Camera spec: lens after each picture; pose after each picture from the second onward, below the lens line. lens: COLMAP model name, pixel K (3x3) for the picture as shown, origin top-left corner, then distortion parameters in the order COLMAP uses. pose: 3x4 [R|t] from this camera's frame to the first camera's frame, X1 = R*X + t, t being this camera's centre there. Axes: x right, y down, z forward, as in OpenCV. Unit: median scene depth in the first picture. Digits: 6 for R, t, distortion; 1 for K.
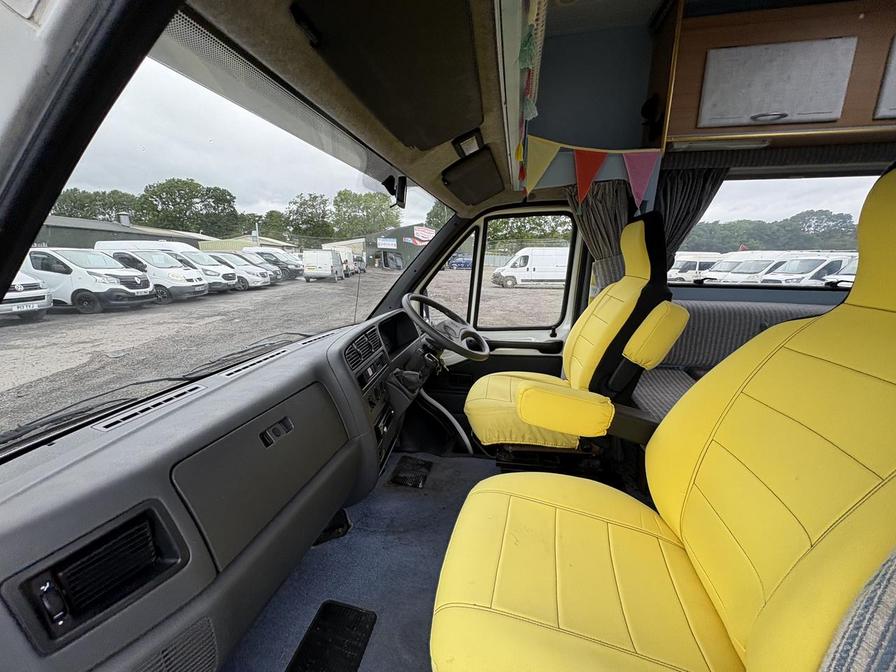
lens RADIAL K [[356.4, 0, 447.4], [0, 356.4, 334.7], [0, 0, 1]] dist [-0.004112, -0.000170]
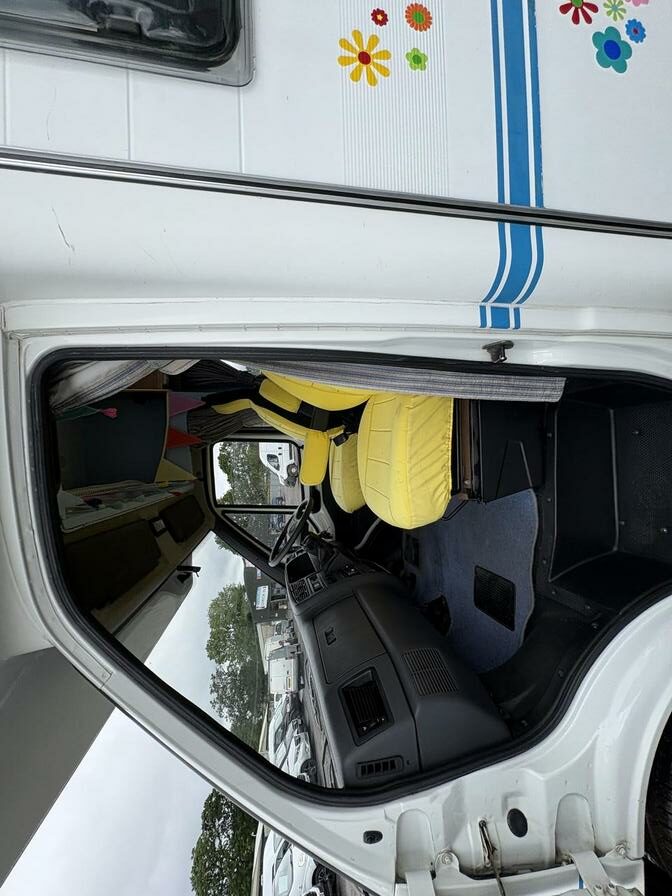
lens RADIAL K [[355.2, 0, 336.0], [0, 355.2, 448.0], [0, 0, 1]] dist [-0.000670, 0.000286]
pose [[-0.073583, -0.972934, 0.219056, -0.000214], [0.996137, -0.082259, -0.030740, 0.011061], [0.047928, 0.215948, 0.975228, -0.019347]]
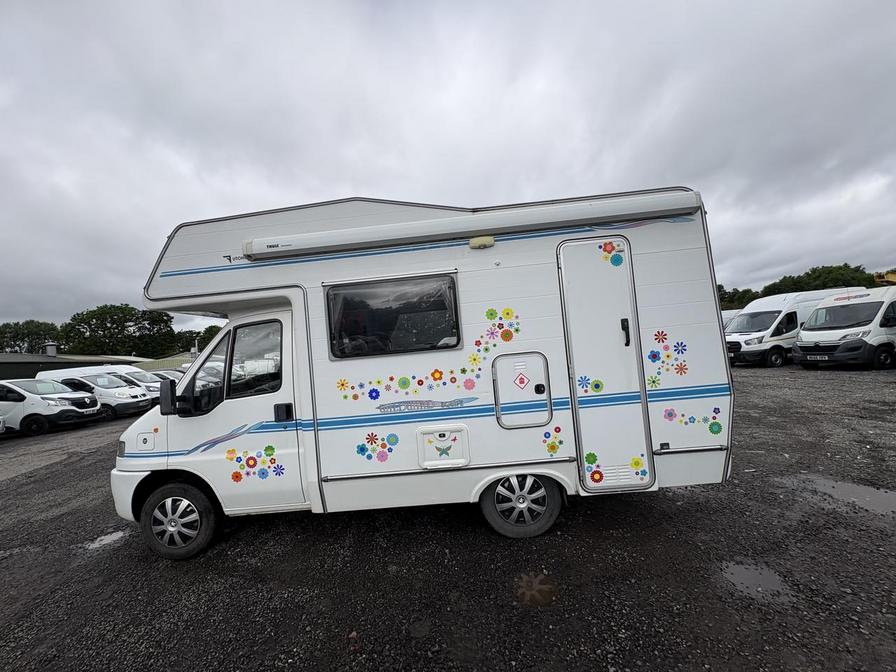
lens RADIAL K [[356.4, 0, 447.4], [0, 356.4, 334.7], [0, 0, 1]] dist [-0.004112, -0.000170]
pose [[0.984538, -0.097043, 0.145836, 0.041900], [0.131215, 0.960102, -0.246954, 0.028489], [-0.116052, 0.262272, 0.957990, -0.102443]]
